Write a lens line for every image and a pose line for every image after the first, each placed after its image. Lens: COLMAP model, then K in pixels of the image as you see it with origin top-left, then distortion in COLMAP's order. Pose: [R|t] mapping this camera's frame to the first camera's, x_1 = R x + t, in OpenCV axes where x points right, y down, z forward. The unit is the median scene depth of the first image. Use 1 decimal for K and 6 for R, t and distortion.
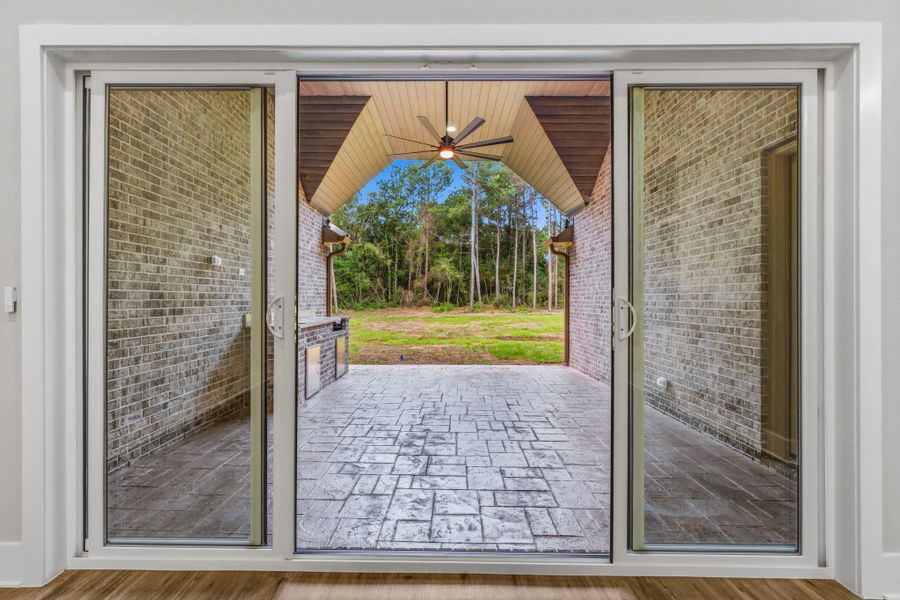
lens RADIAL K [[368.5, 0, 450.8], [0, 368.5, 302.4], [0, 0, 1]] dist [-0.005387, -0.000694]
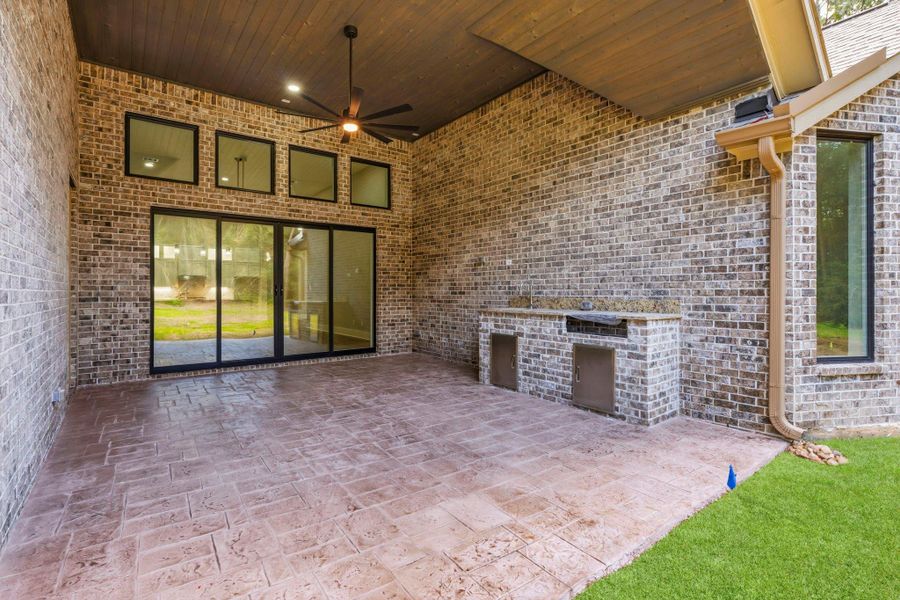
lens RADIAL K [[430.7, 0, 450.4], [0, 430.7, 294.1], [0, 0, 1]] dist [-0.002239, -0.000443]
pose [[-0.801762, -0.000484, -0.597643, 0.550845], [-0.007031, 0.999938, 0.008623, 0.013169], [0.597602, 0.011115, -0.801716, 2.581053]]
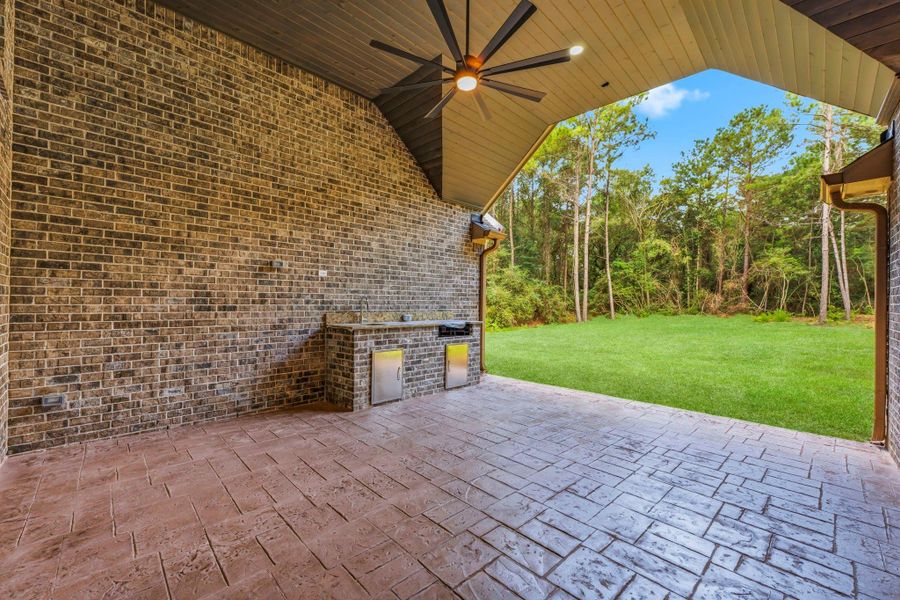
lens RADIAL K [[368.5, 0, 446.8], [0, 368.5, 303.1], [0, 0, 1]] dist [-0.005387, -0.000694]
pose [[0.705860, 0.006903, -0.708317, 0.565013], [-0.015015, 0.999874, -0.005219, 0.004396], [0.708192, 0.014319, 0.705875, 0.641967]]
